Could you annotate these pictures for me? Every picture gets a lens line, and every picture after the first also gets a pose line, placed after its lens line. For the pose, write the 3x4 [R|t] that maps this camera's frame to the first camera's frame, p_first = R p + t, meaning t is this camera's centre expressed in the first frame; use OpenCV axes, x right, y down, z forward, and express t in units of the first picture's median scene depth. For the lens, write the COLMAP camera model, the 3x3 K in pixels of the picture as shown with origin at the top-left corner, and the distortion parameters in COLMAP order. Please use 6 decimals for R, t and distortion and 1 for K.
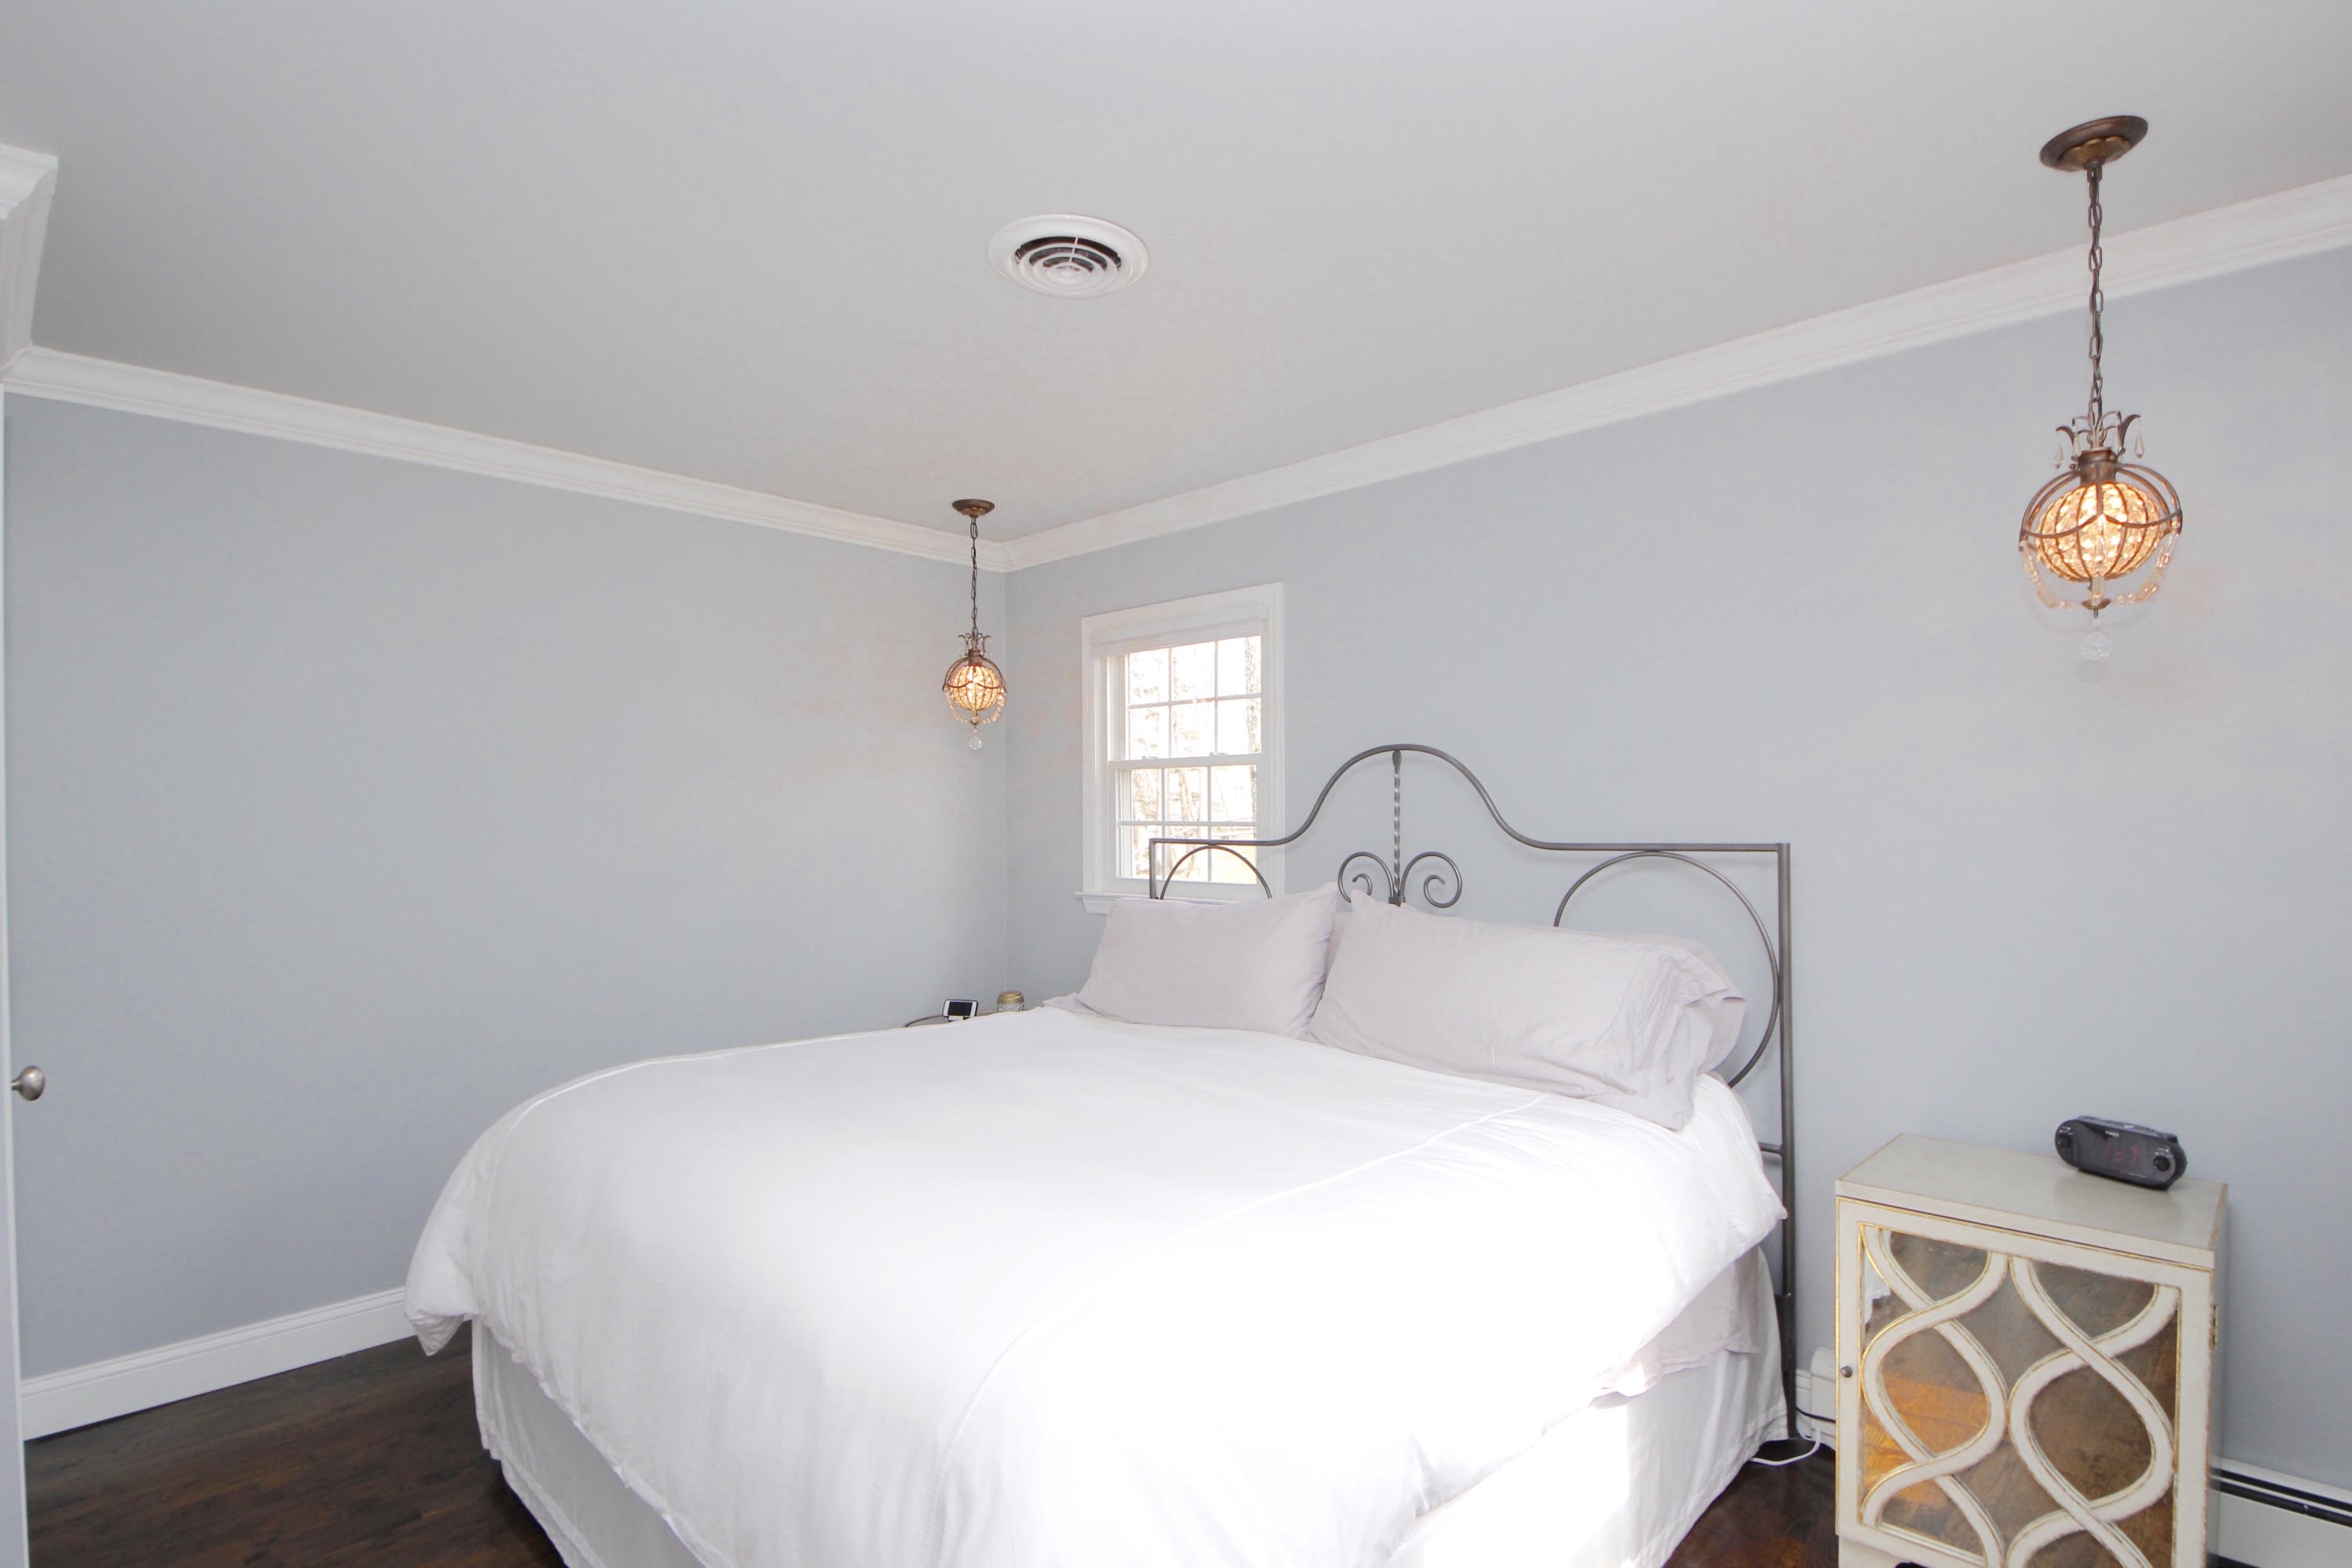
lens RADIAL K [[1180.6, 0, 1155.2], [0, 1180.6, 792.4], [0, 0, 1]] dist [-0.015243, -0.009337]
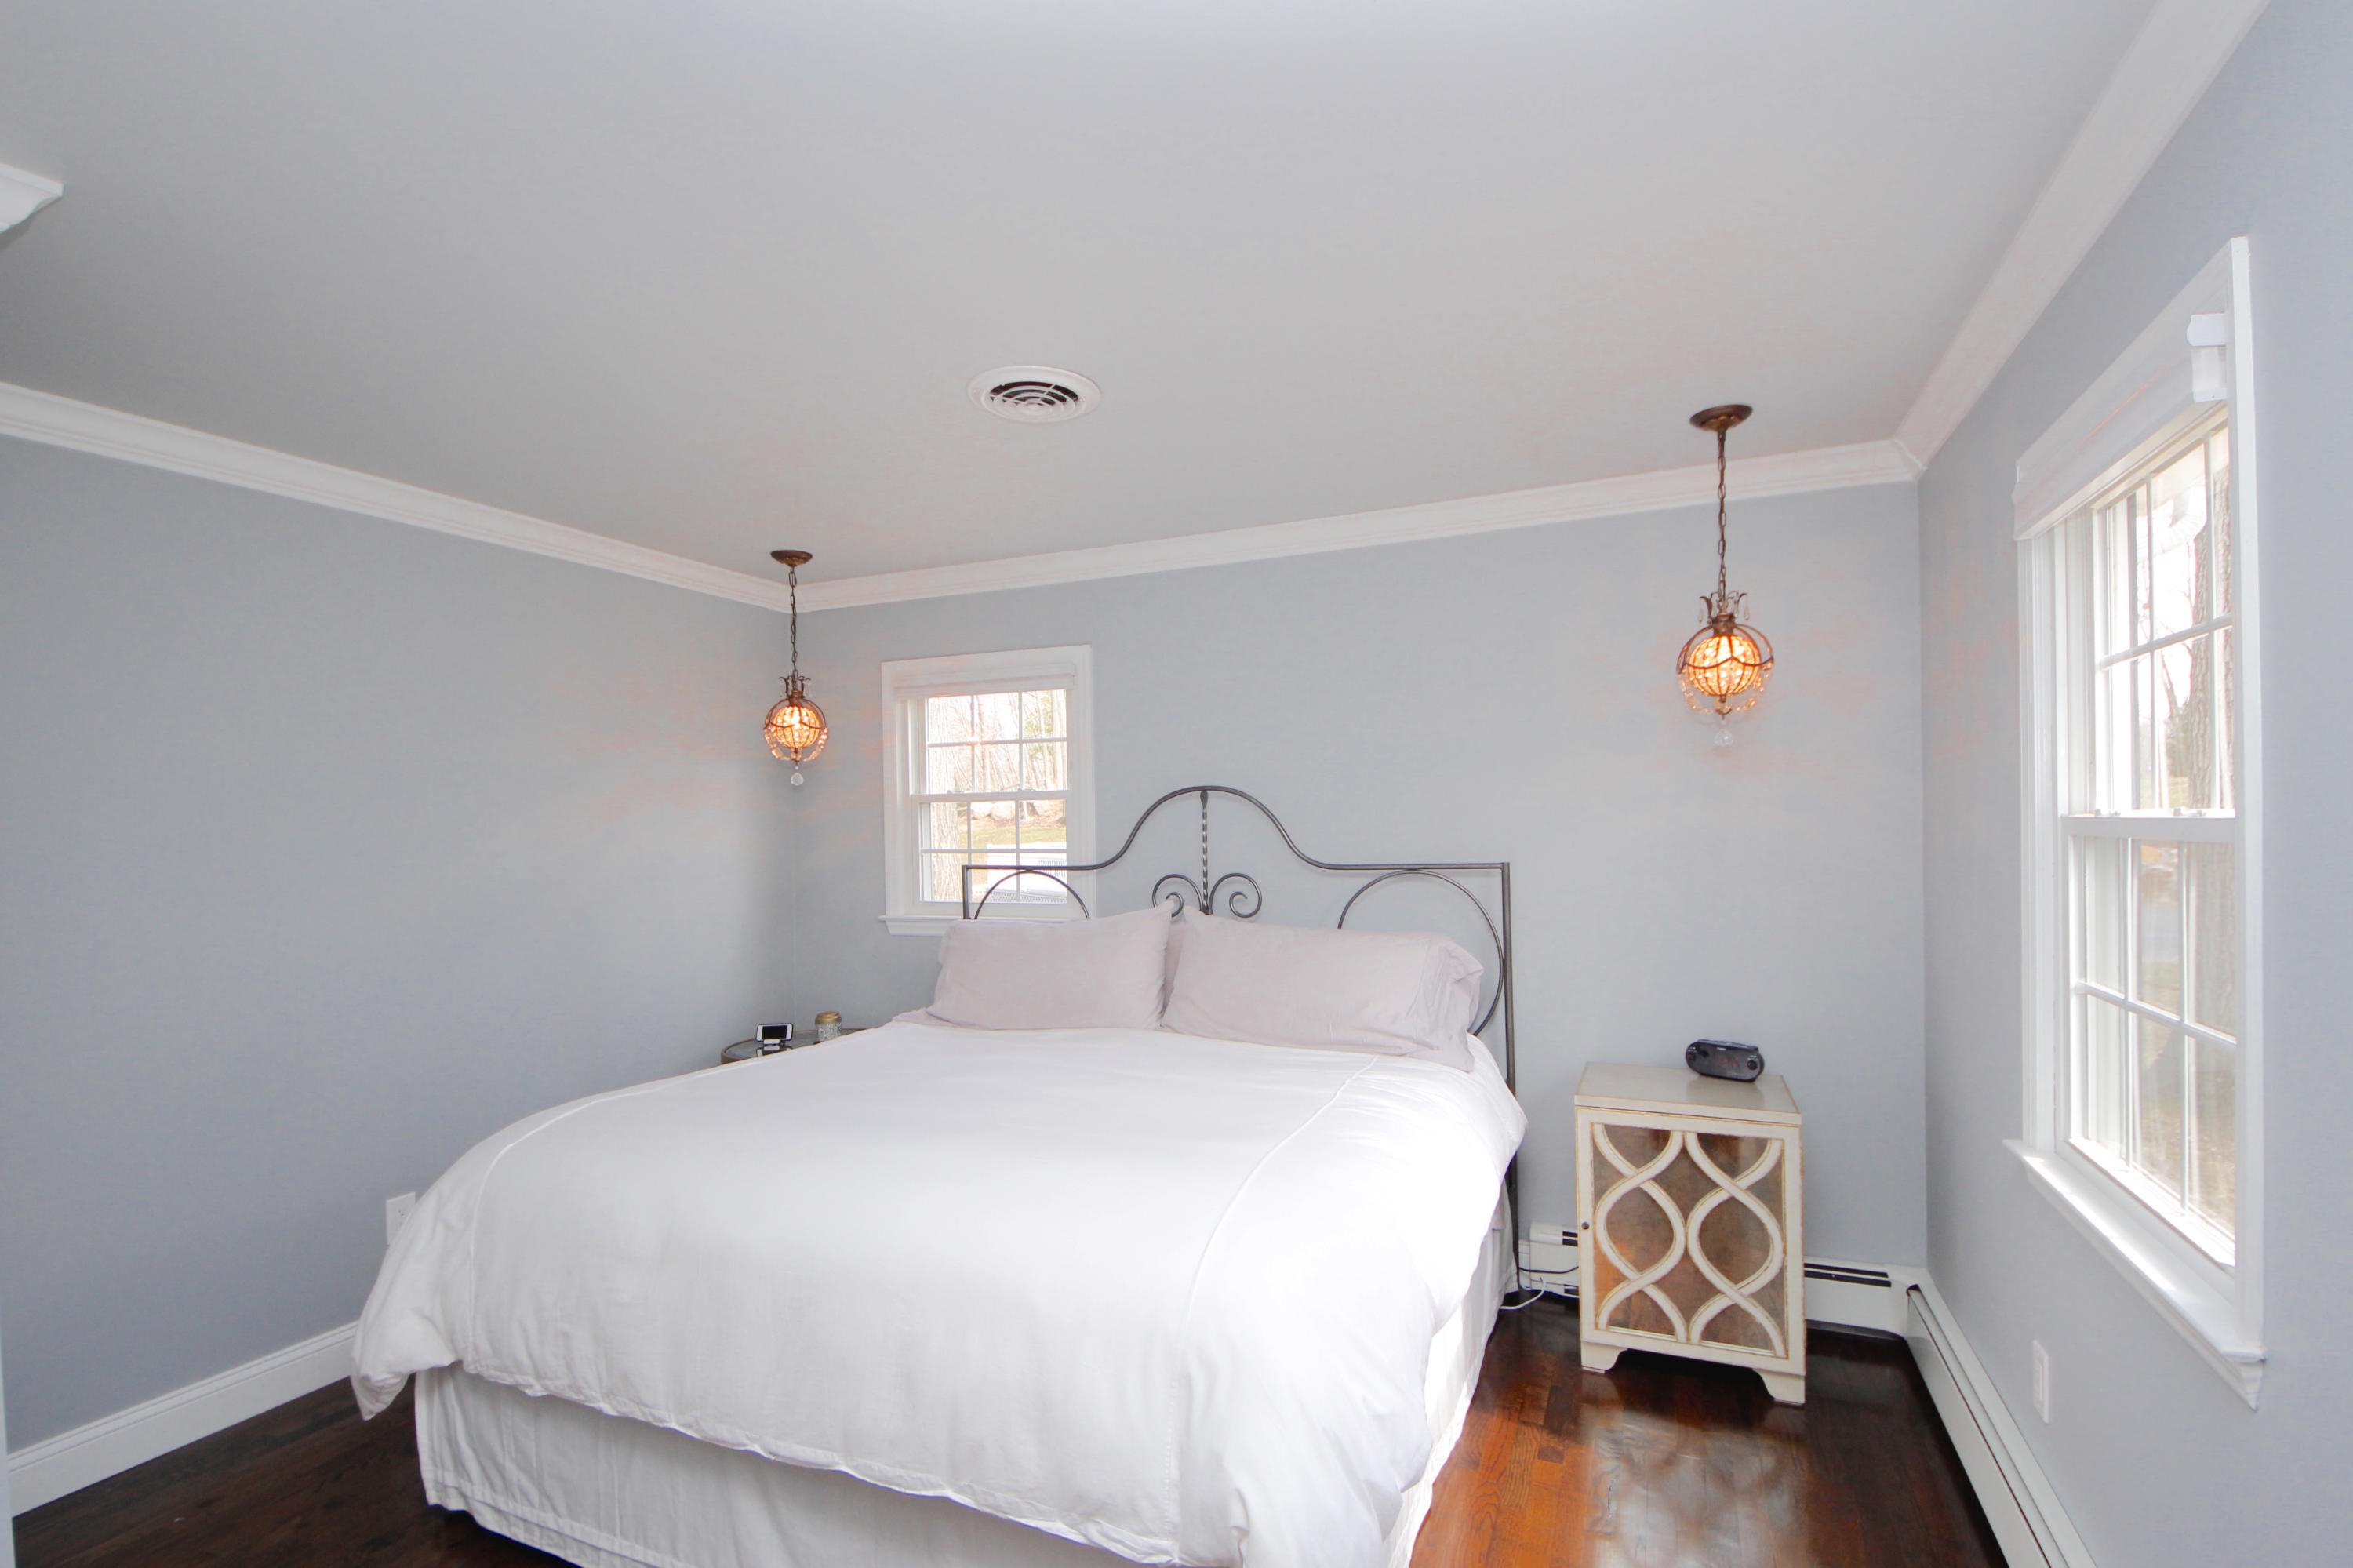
lens RADIAL K [[1124.8, 0, 1184.6], [0, 1124.8, 785.8], [0, 0, 1]] dist [-0.016510, -0.006976]
pose [[0.934460, 0.000340, 0.356067, -0.317932], [0.005416, 0.999870, -0.015169, -0.031792], [-0.356026, 0.016103, 0.934337, -0.119887]]
